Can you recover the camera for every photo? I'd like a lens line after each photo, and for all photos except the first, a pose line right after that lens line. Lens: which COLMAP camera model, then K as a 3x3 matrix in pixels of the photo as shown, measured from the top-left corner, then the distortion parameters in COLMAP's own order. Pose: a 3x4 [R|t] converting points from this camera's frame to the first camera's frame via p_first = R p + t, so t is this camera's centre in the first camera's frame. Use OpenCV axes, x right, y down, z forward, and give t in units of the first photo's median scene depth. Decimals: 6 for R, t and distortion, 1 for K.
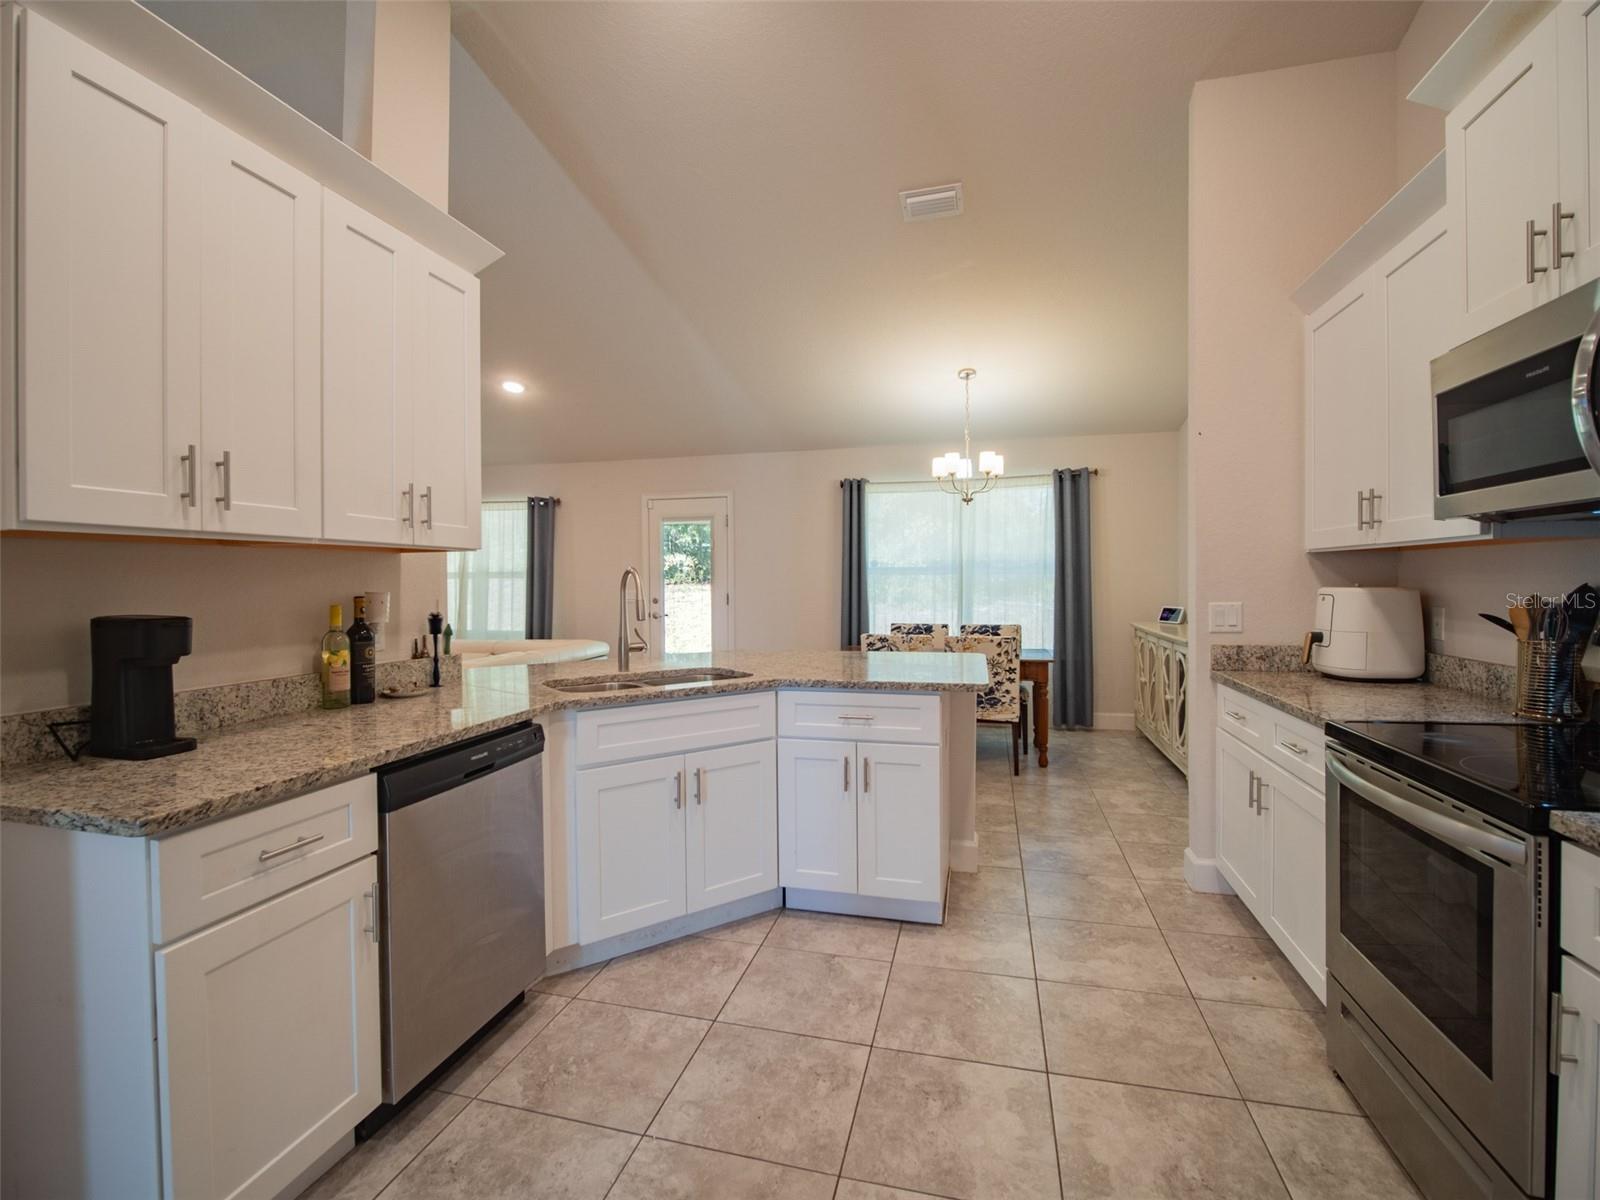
lens RADIAL K [[737.2, 0, 789.9], [0, 737.2, 585.3], [0, 0, 1]] dist [-0.013735, -0.001329]
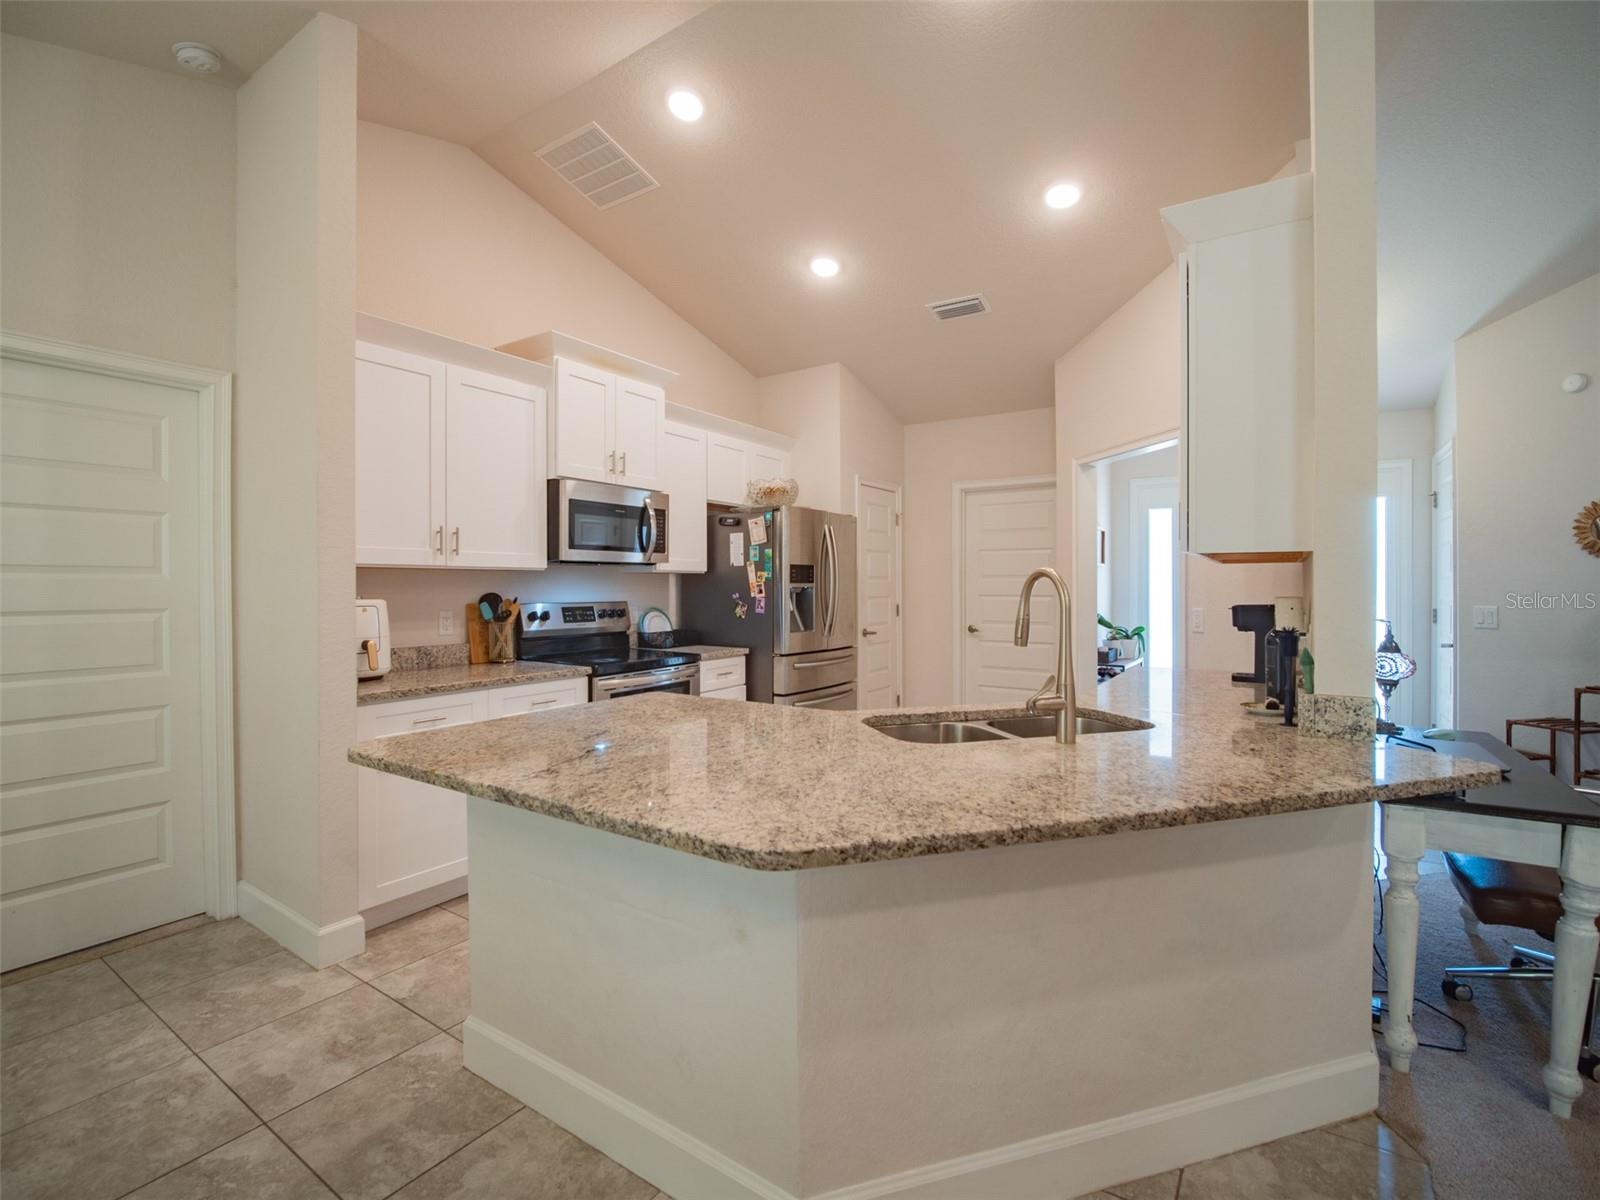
lens RADIAL K [[737.2, 0, 789.9], [0, 737.2, 585.3], [0, 0, 1]] dist [-0.013735, -0.001329]
pose [[-0.945427, 0.011218, 0.325642, -0.254147], [0.013517, 0.999897, 0.004797, -0.016915], [-0.325554, 0.008937, -0.945481, 1.975229]]
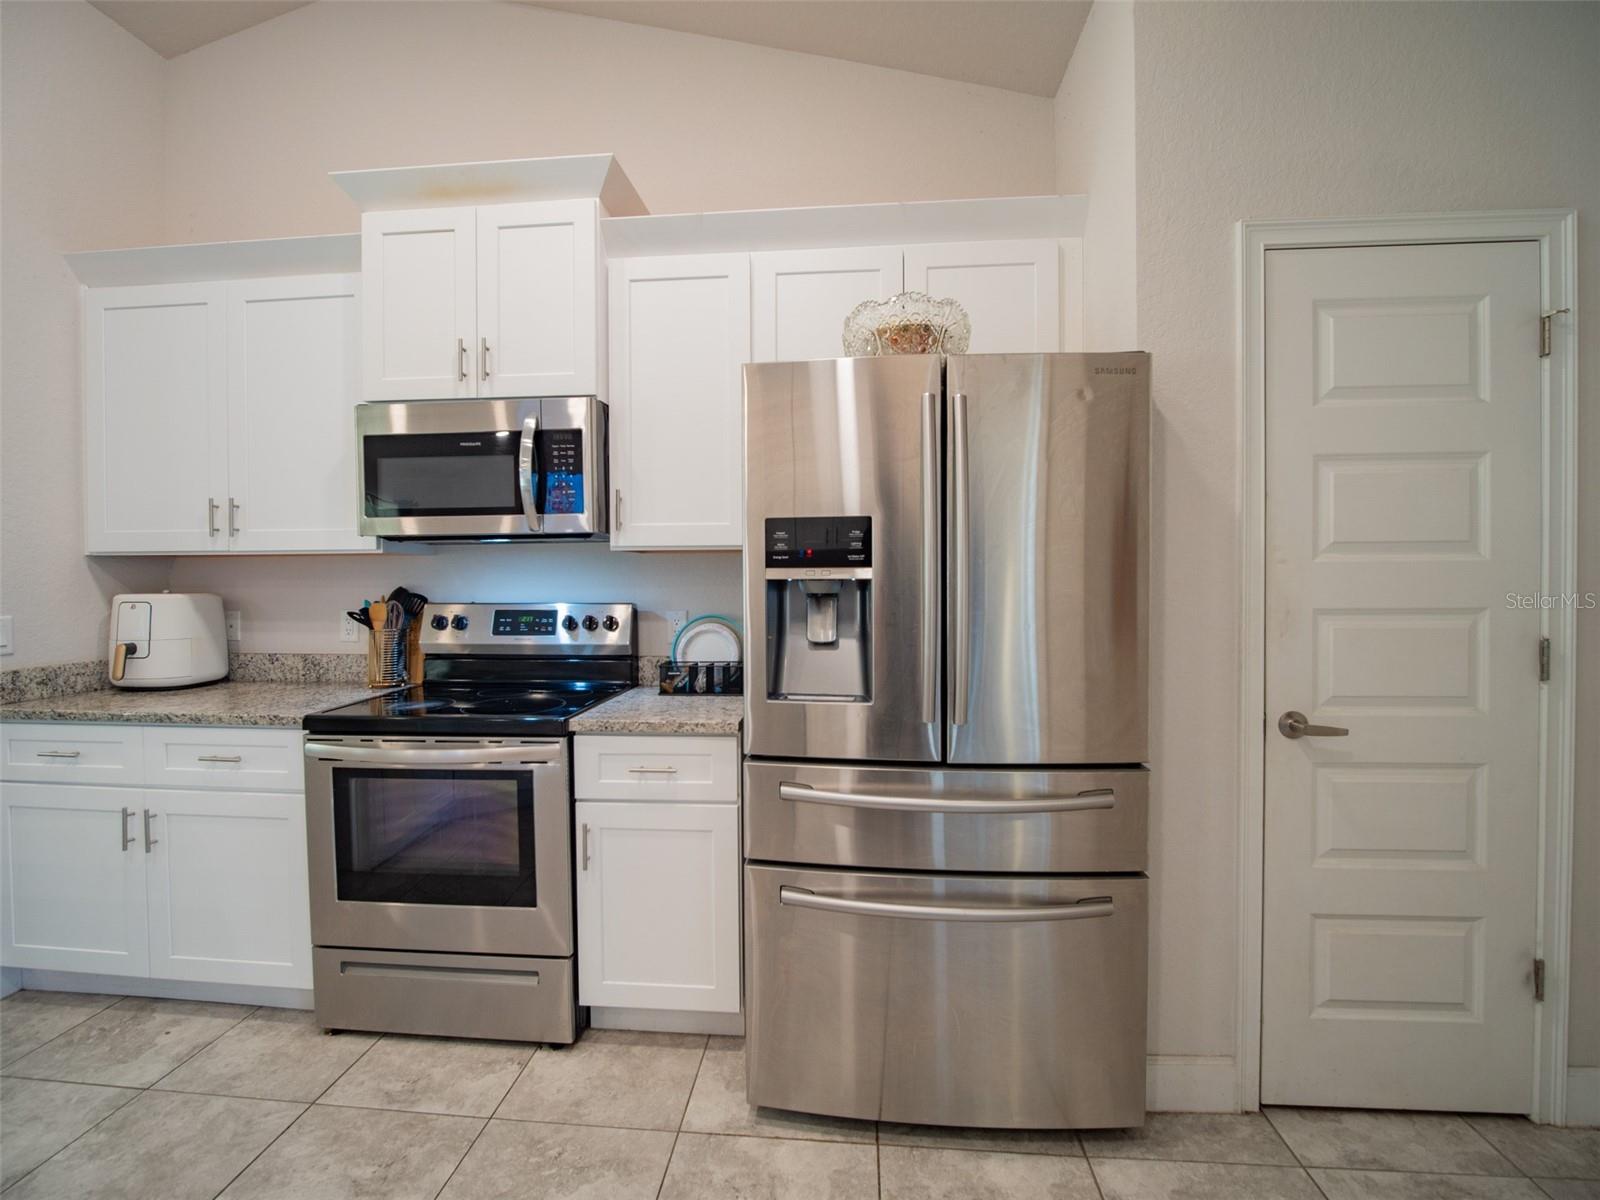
lens RADIAL K [[737.2, 0, 789.9], [0, 737.2, 585.3], [0, 0, 1]] dist [-0.013735, -0.001329]
pose [[-0.168762, -0.000943, 0.985656, -0.337999], [0.014605, 0.999887, 0.003458, 0.000362], [-0.985549, 0.014979, -0.168730, 0.365062]]
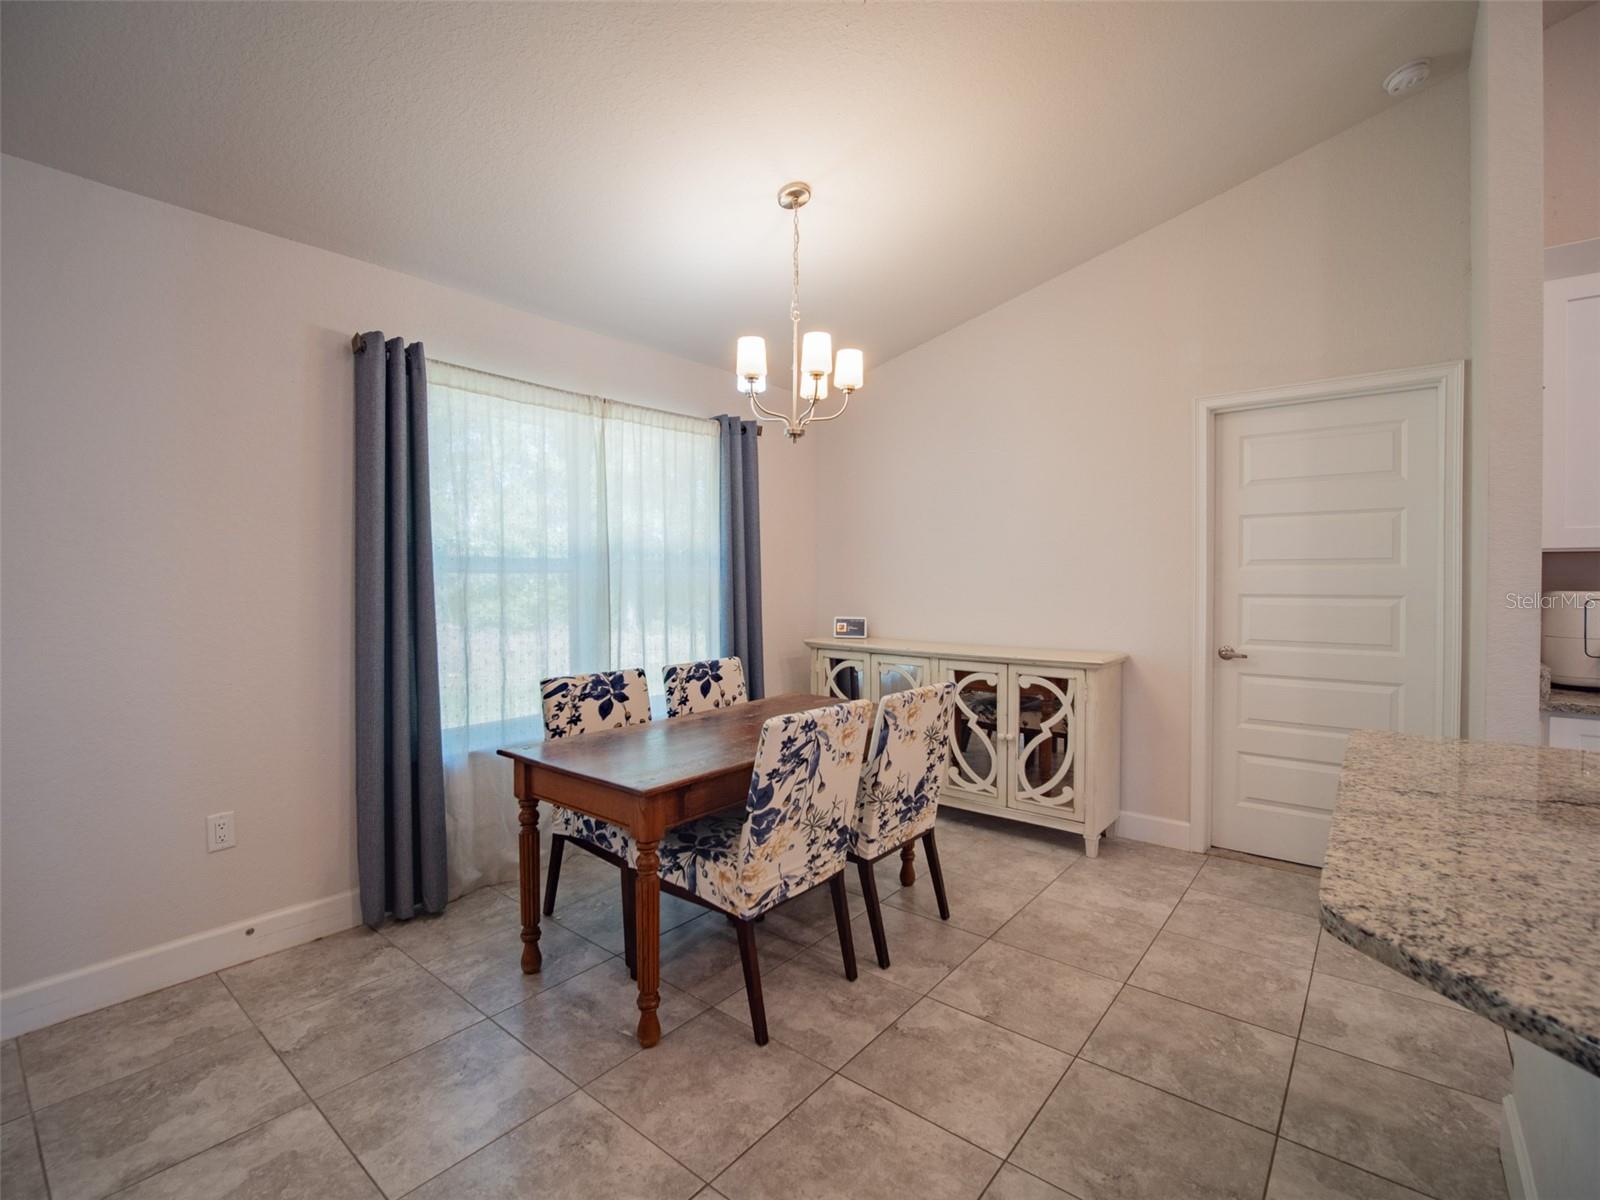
lens RADIAL K [[737.2, 0, 789.9], [0, 737.2, 585.3], [0, 0, 1]] dist [-0.013735, -0.001329]
pose [[0.416865, -0.000545, 0.908968, -0.521517], [0.006450, 0.999976, -0.002359, -0.010759], [-0.908946, 0.006847, 0.416858, 1.653710]]
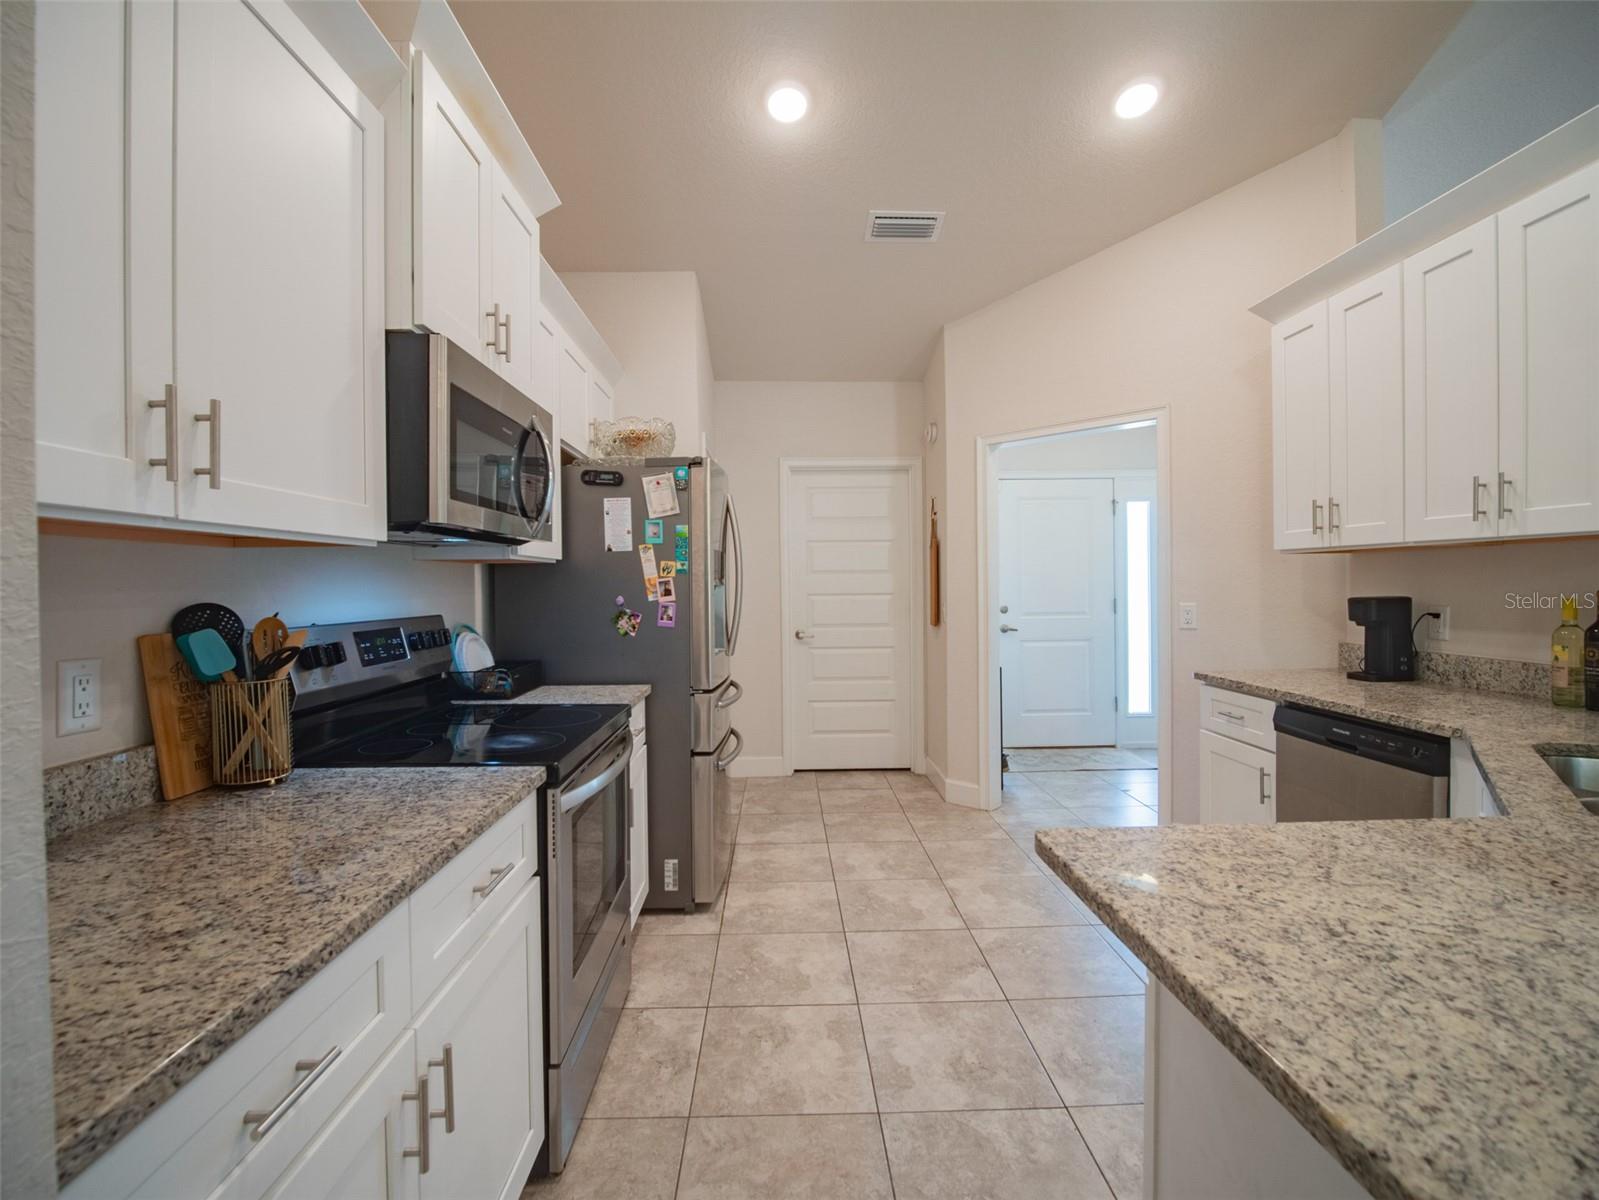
lens RADIAL K [[733.4, 0, 789.9], [0, 733.4, 584.0], [0, 0, 1]] dist [-0.002509, -0.000350]
pose [[-0.962563, 0.018737, -0.270411, 0.532875], [0.016648, 0.999811, 0.010015, -0.015315], [0.270548, 0.005138, -0.962693, 1.418980]]
